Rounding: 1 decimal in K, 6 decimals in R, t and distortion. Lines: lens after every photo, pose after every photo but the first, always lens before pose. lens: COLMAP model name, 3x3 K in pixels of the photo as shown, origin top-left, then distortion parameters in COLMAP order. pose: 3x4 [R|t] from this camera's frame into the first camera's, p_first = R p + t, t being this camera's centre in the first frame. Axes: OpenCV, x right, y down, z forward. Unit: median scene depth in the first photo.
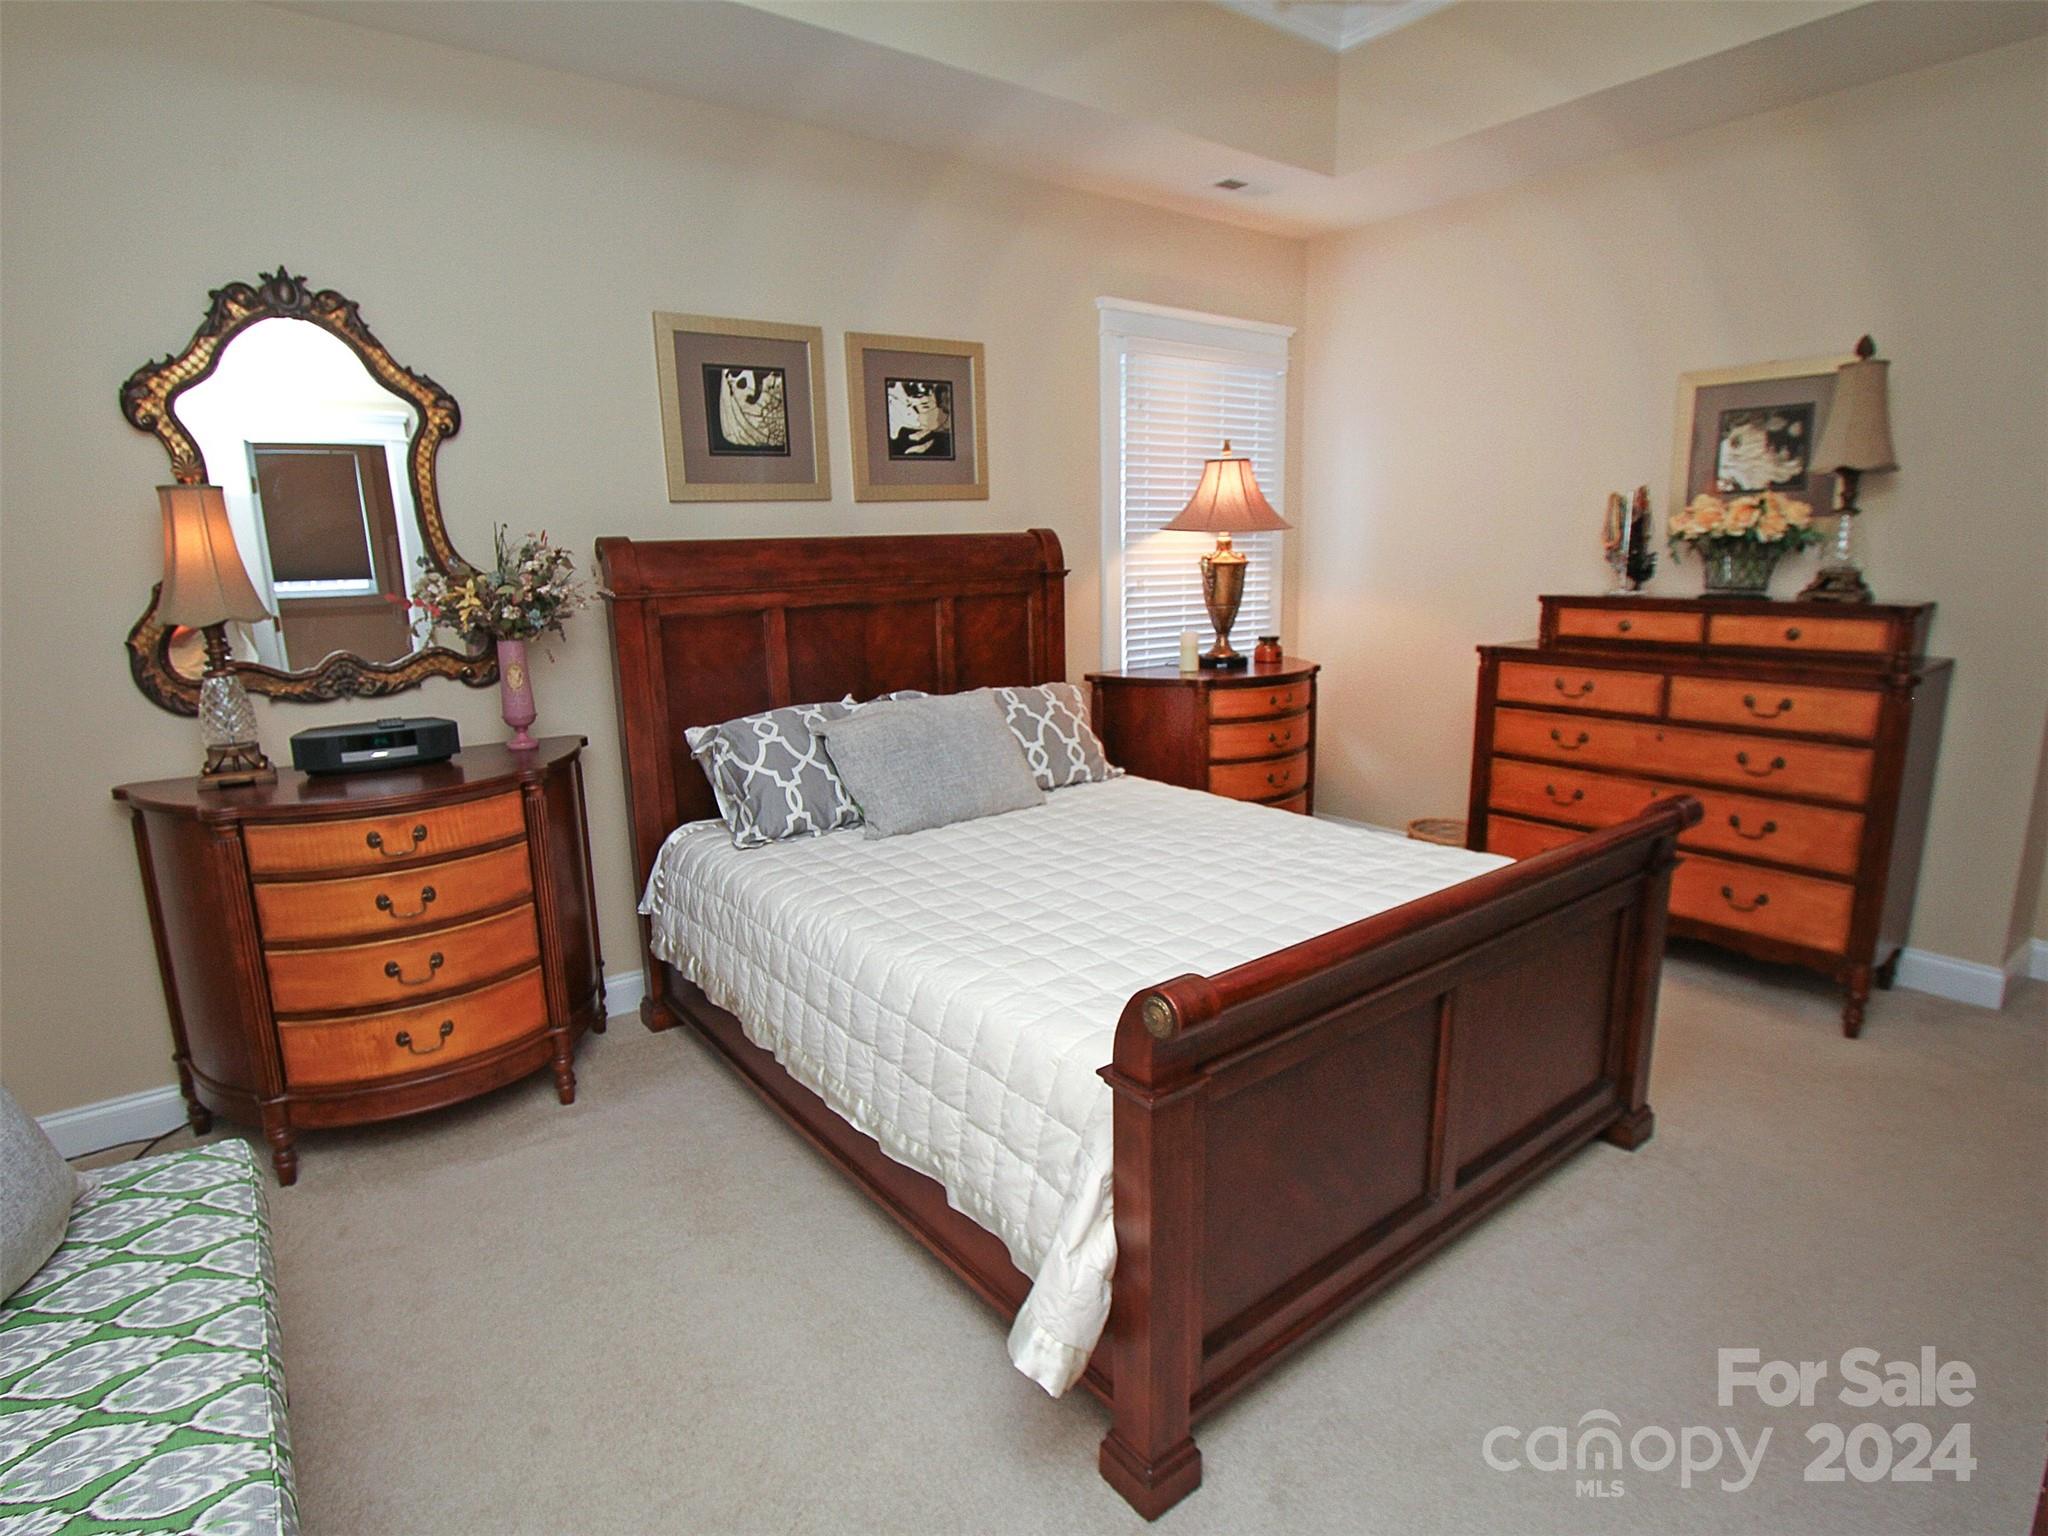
lens RADIAL K [[1042.5, 0, 956.4], [0, 1042.5, 780.3], [0, 0, 1]] dist [-0.018996, 0.000945]
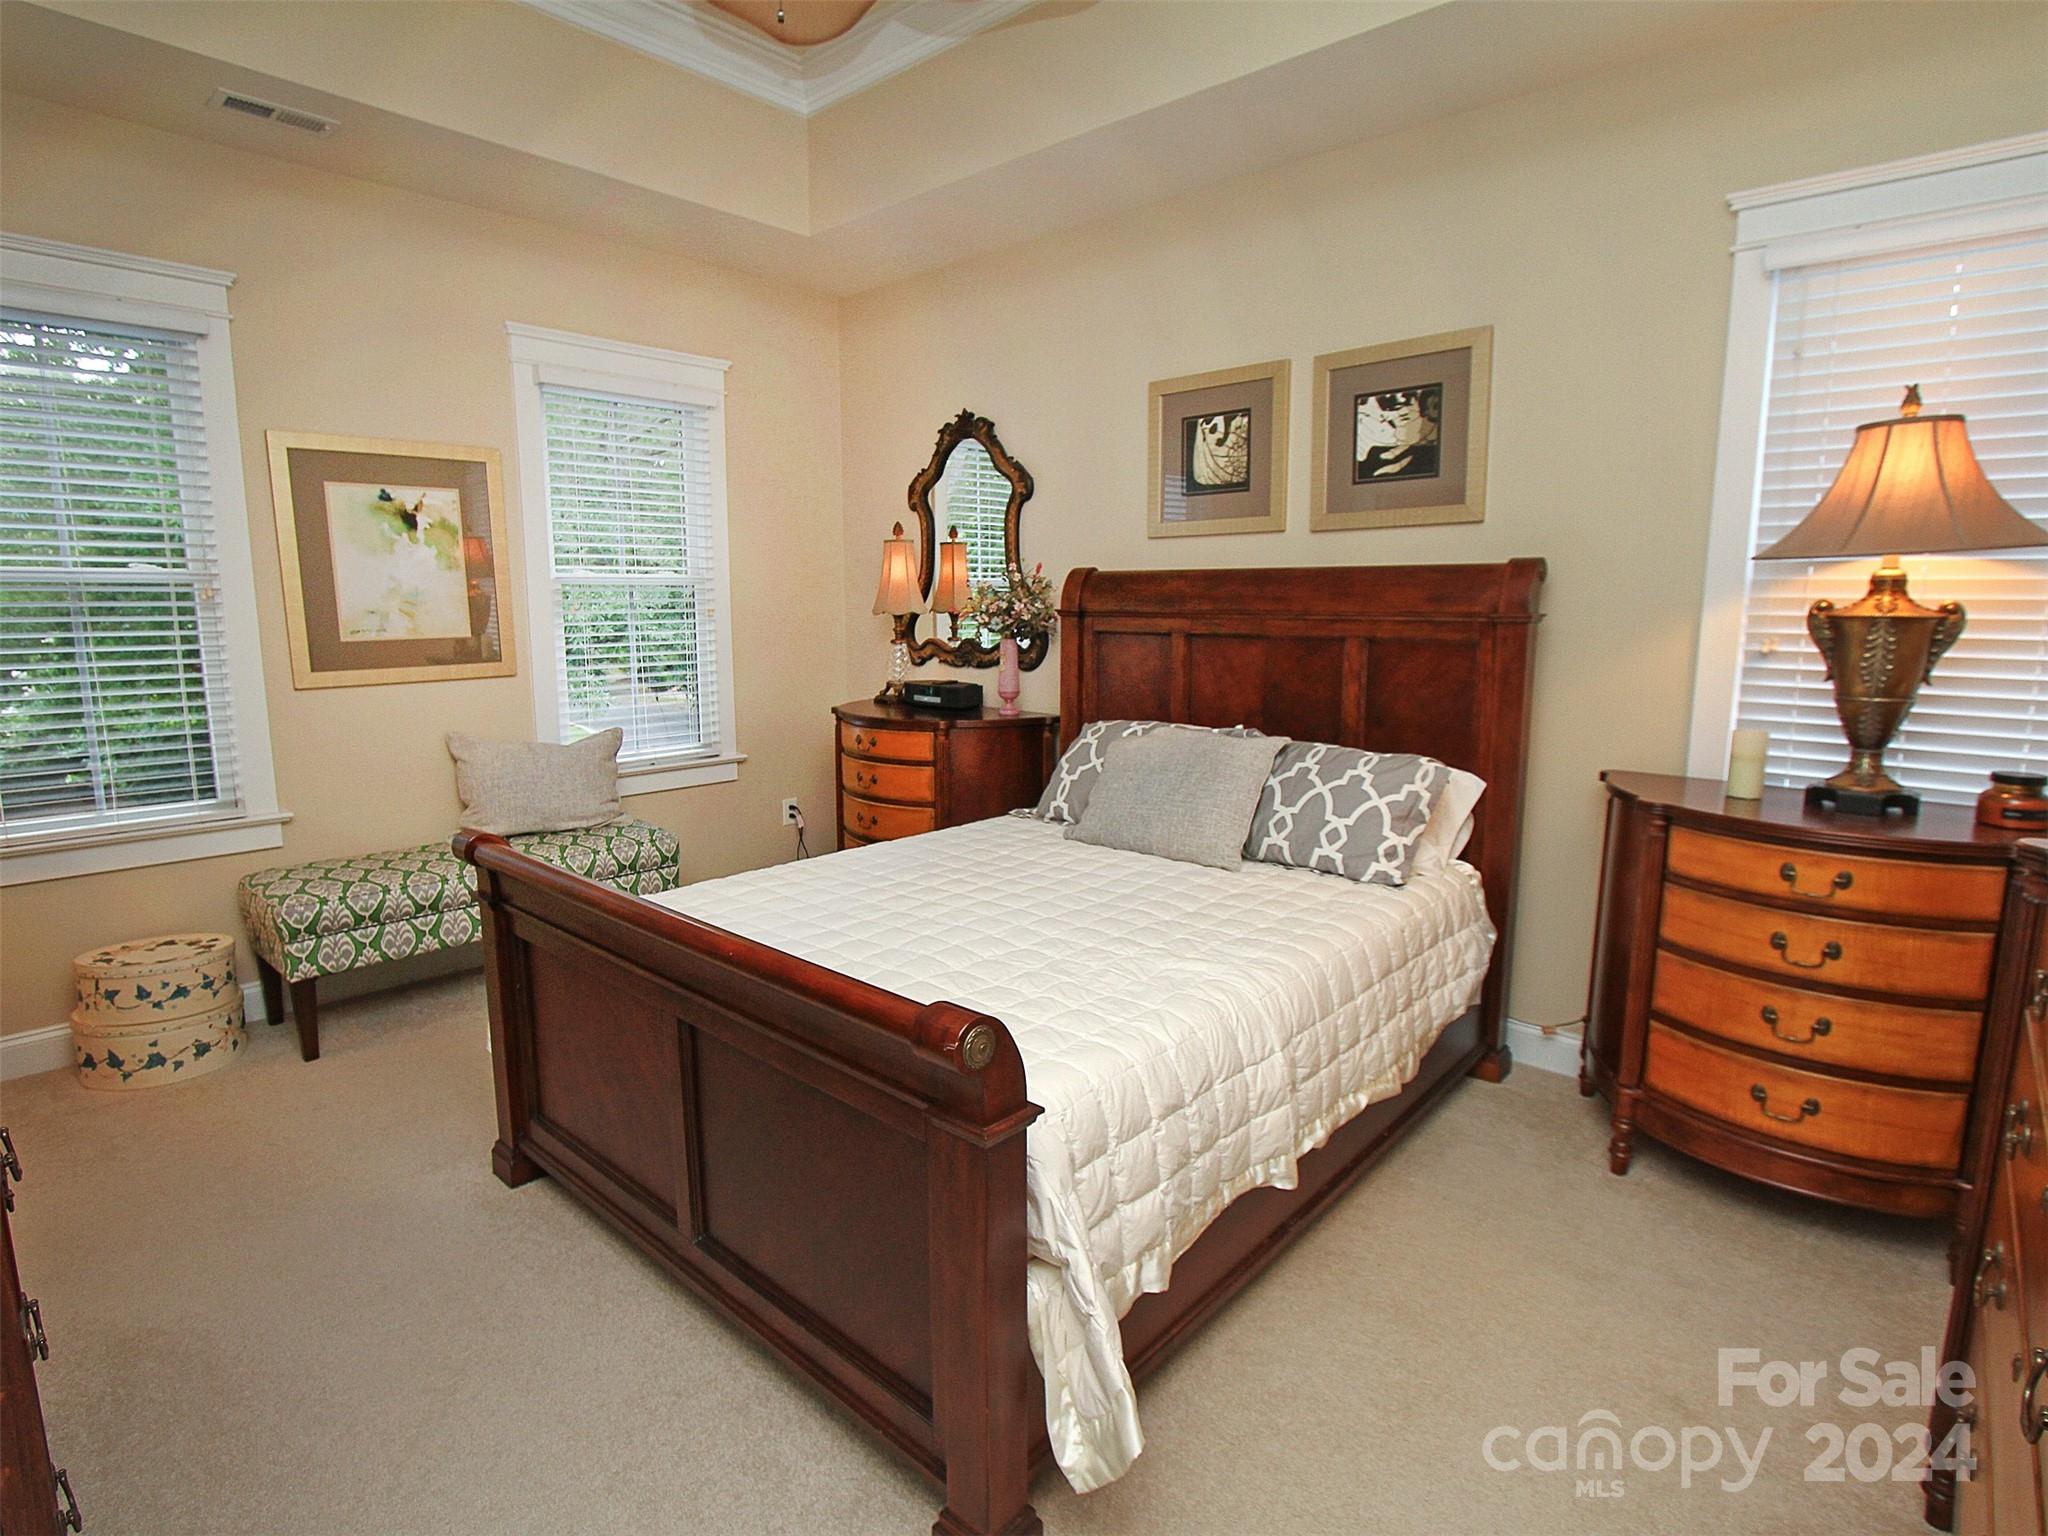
lens RADIAL K [[1070.4, 0, 1014.7], [0, 1070.4, 766.2], [0, 0, 1]] dist [-0.029766, 0.011538]
pose [[0.211224, 0.190322, -0.958729, 0.829825], [-0.205946, 0.967506, 0.146692, -0.146988], [0.955495, 0.166461, 0.243556, 0.538935]]
